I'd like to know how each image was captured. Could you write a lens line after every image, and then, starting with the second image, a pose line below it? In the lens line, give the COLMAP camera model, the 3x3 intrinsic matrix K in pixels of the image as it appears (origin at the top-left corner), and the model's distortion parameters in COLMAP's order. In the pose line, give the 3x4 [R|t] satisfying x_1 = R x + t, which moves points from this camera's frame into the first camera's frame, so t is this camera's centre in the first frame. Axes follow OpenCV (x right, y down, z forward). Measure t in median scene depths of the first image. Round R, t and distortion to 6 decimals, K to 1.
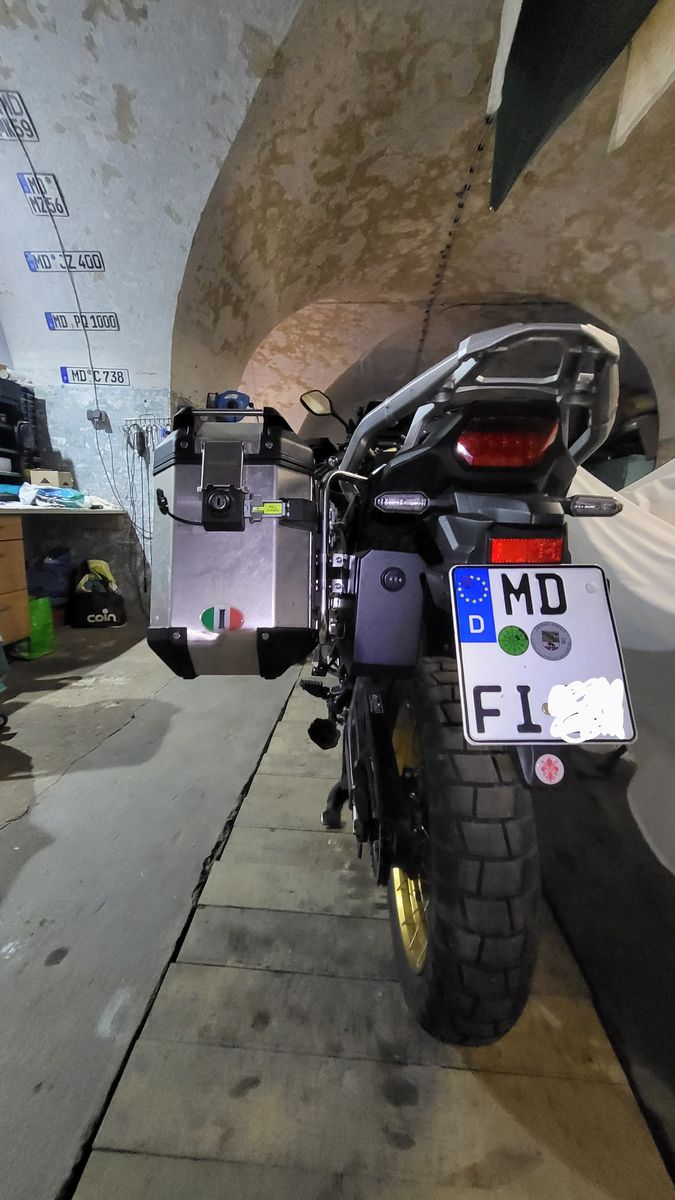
lens RADIAL K [[475.6, 0, 328.4], [0, 475.6, 605.0], [0, 0, 1]] dist [0.001192, -0.000165]
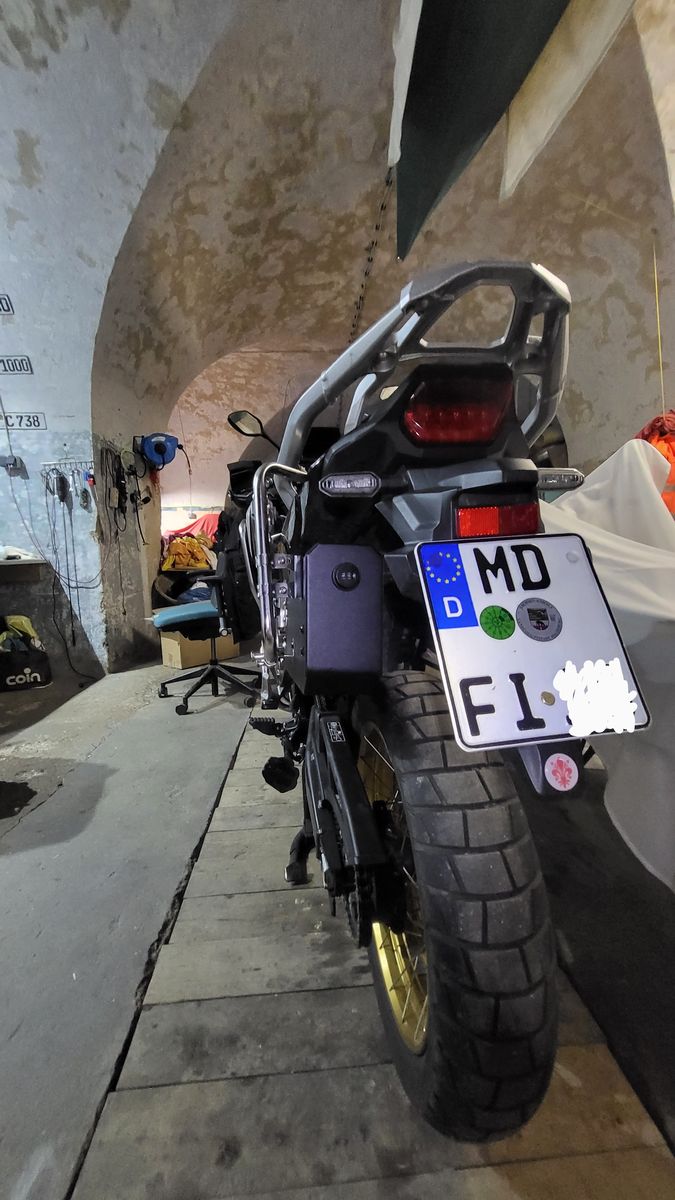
lens RADIAL K [[475.6, 0, 330.2], [0, 475.6, 603.8], [0, 0, 1]] dist [0.001192, -0.000165]
pose [[0.989542, -0.075632, 0.122825, -0.001489], [0.086277, 0.992741, -0.083792, 0.023873], [-0.115596, 0.093513, 0.988885, 0.054151]]
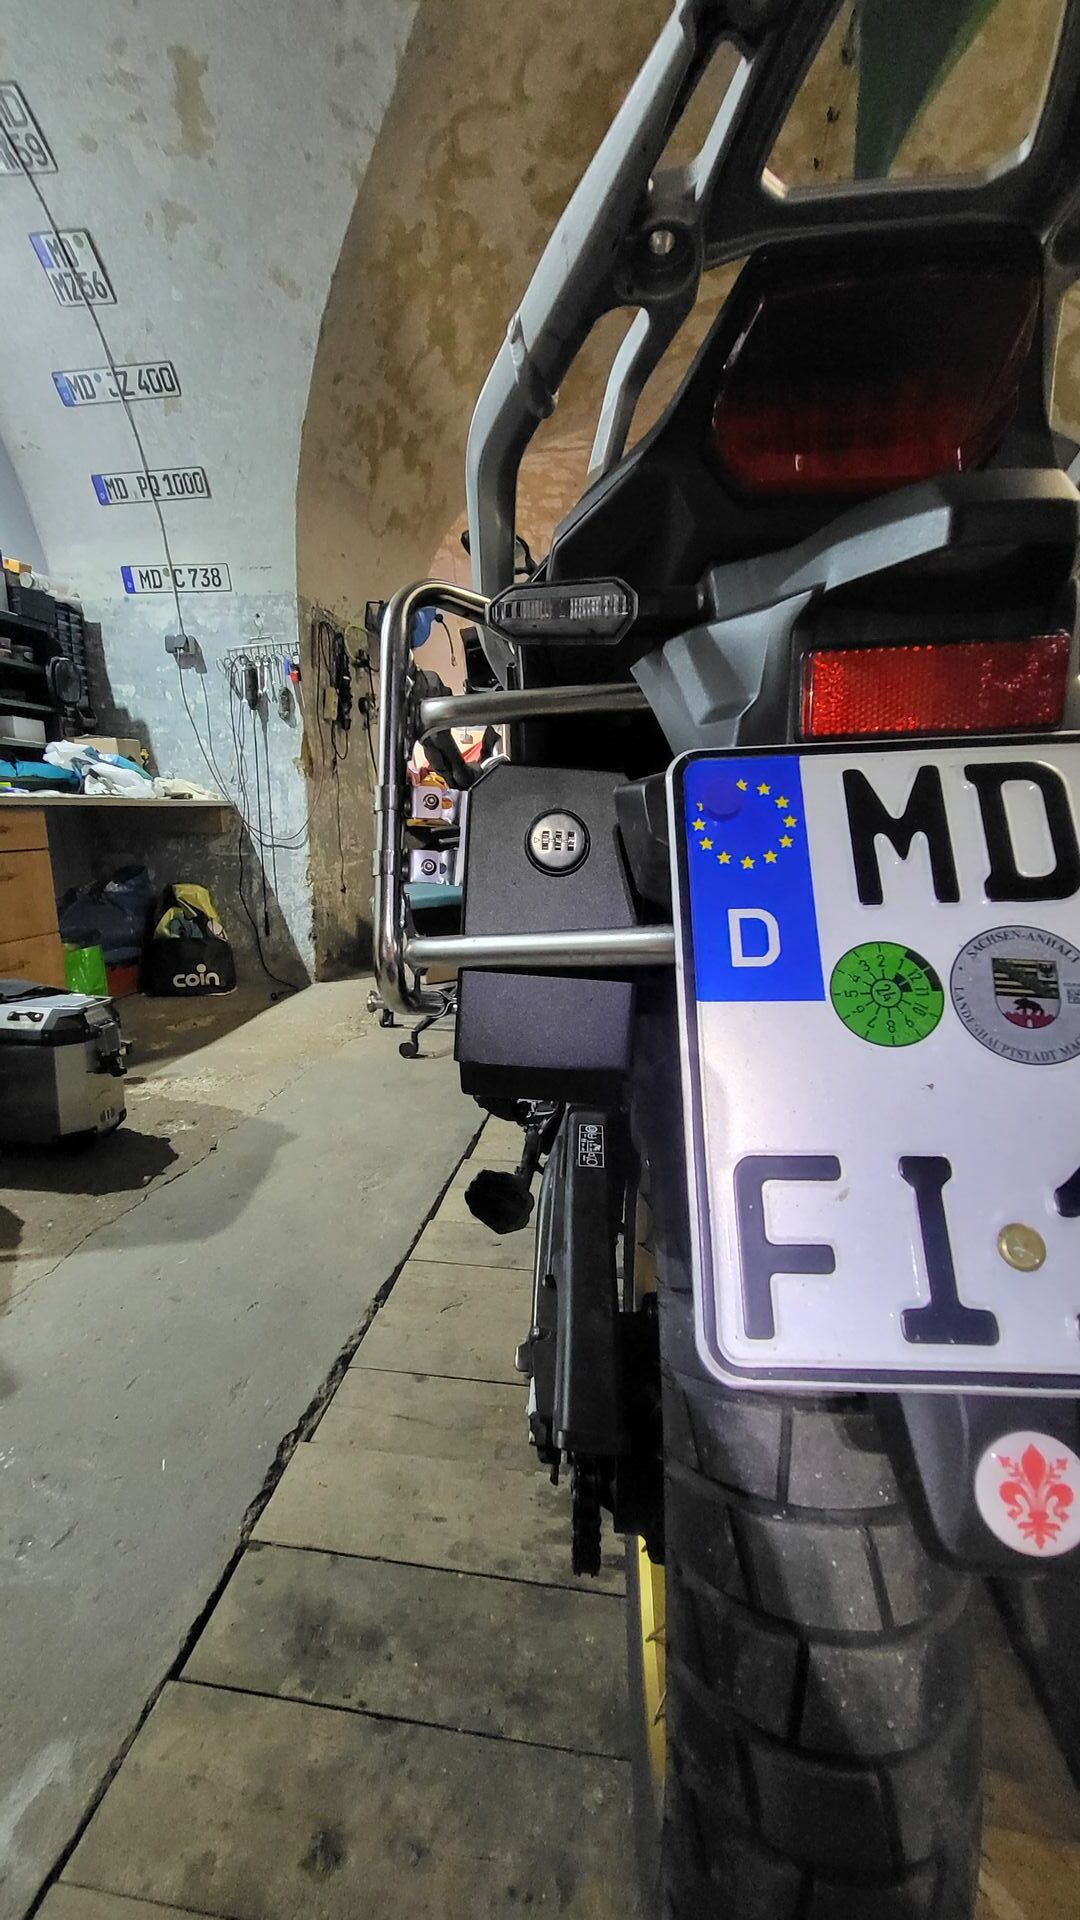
lens RADIAL K [[761.0, 0, 525.5], [0, 761.0, 965.9], [0, 0, 1]] dist [0.001192, -0.000165]
pose [[0.995837, -0.012439, -0.090299, 0.059338], [0.013217, 0.999880, 0.008020, 0.014202], [0.090188, -0.009180, 0.995882, 0.145603]]
